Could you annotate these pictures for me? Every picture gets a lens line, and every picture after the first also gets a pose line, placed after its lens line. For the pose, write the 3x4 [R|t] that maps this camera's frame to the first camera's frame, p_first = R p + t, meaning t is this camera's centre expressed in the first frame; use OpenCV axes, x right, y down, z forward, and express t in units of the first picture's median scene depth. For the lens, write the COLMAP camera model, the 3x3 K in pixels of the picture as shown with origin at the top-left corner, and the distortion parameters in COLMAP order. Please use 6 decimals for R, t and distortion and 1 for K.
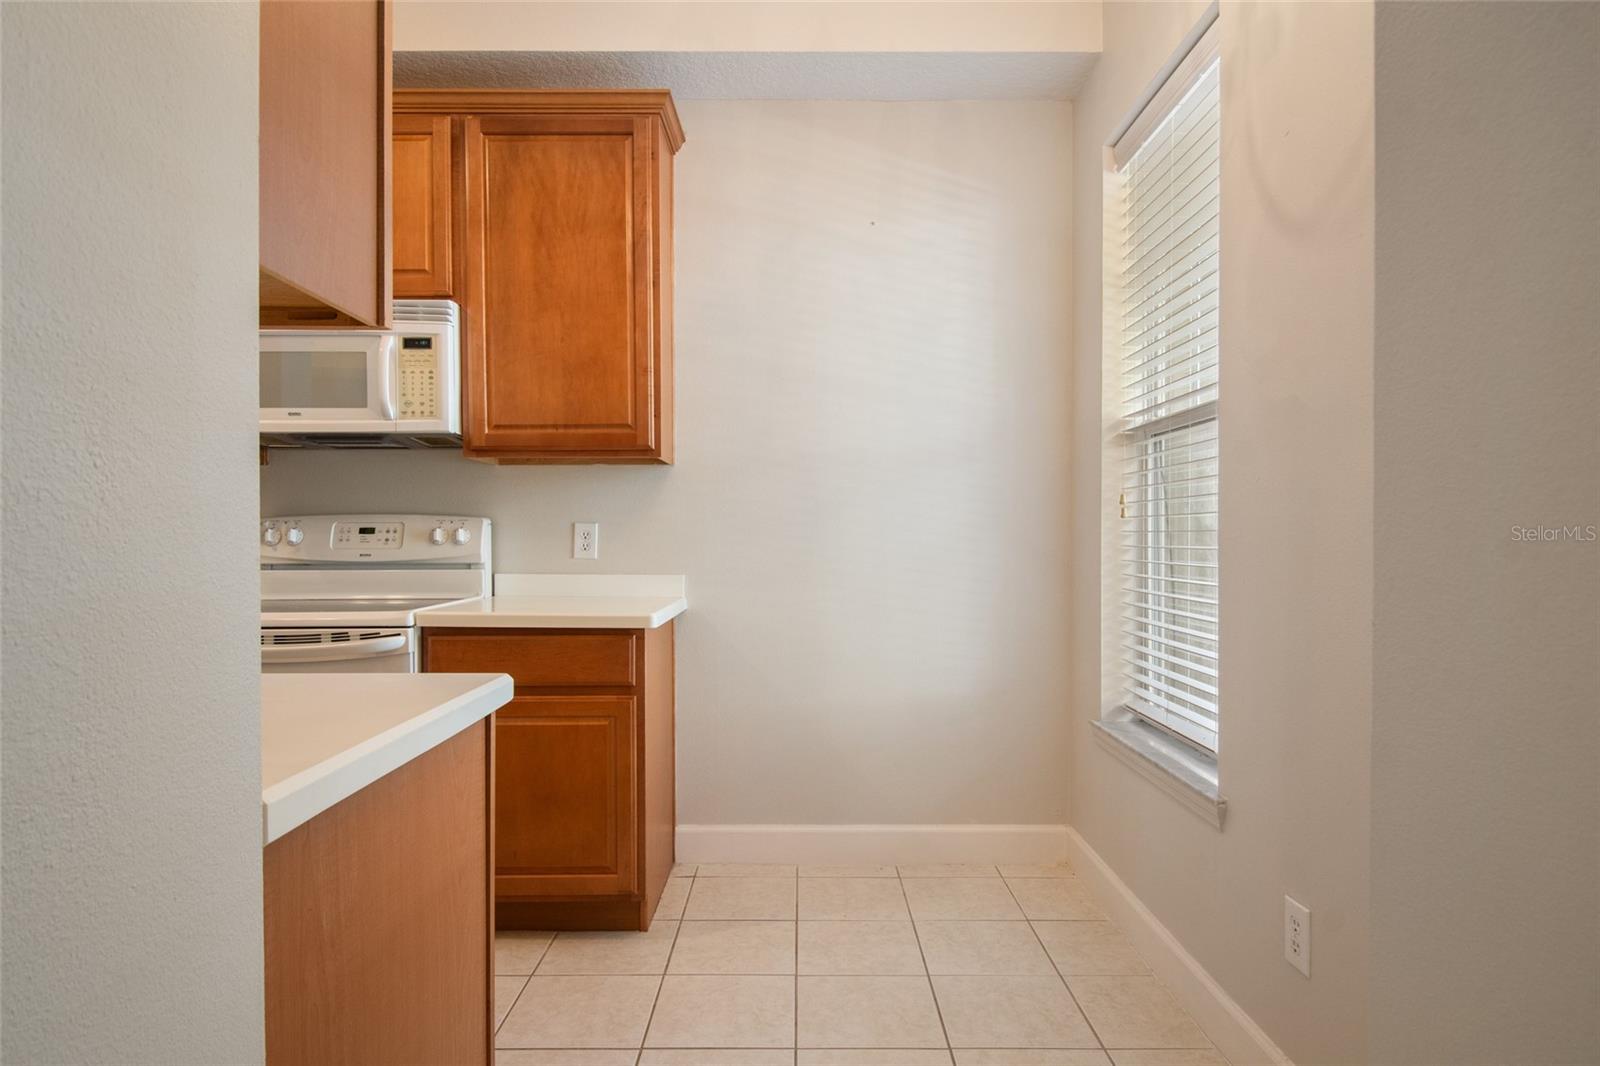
lens RADIAL K [[1050.8, 0, 803.5], [0, 1050.8, 535.3], [0, 0, 1]] dist [0.001636, 0.000051]
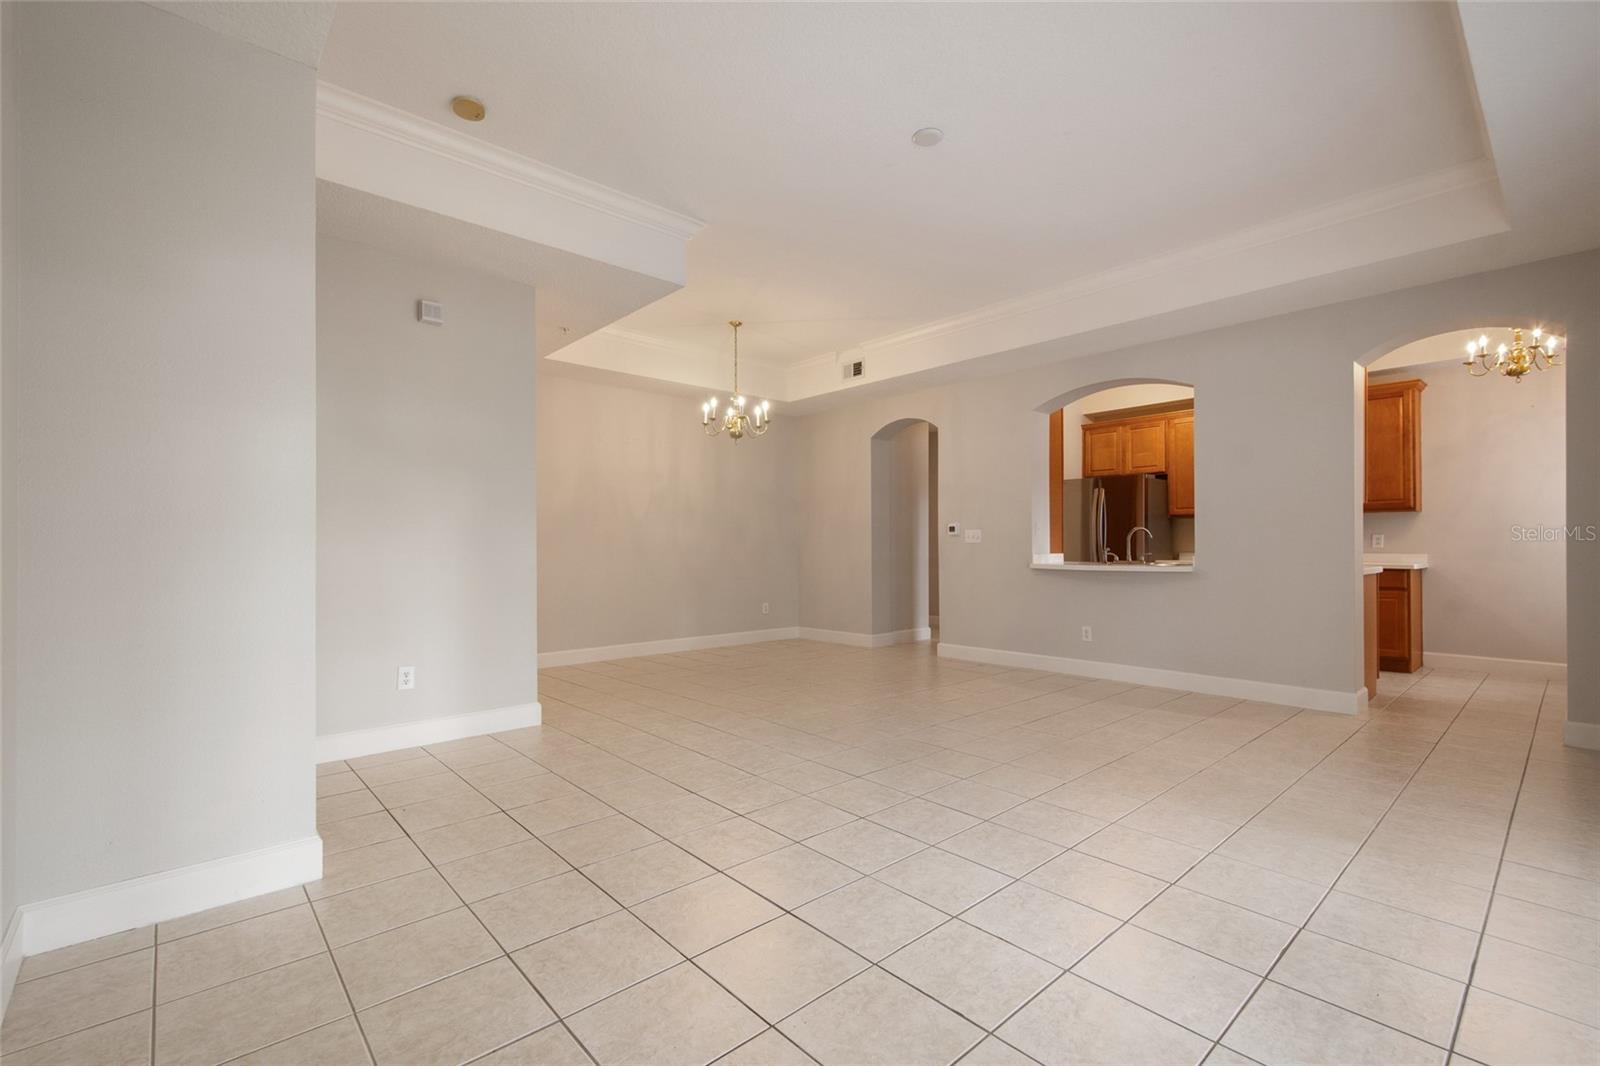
lens RADIAL K [[706.6, 0, 810.5], [0, 706.6, 537.0], [0, 0, 1]] dist [0.005529, -0.000727]
pose [[0.676650, -0.003637, -0.736296, 0.161964], [-0.001782, 0.999977, -0.006576, 0.011754], [0.736303, 0.005762, 0.676627, -1.459005]]
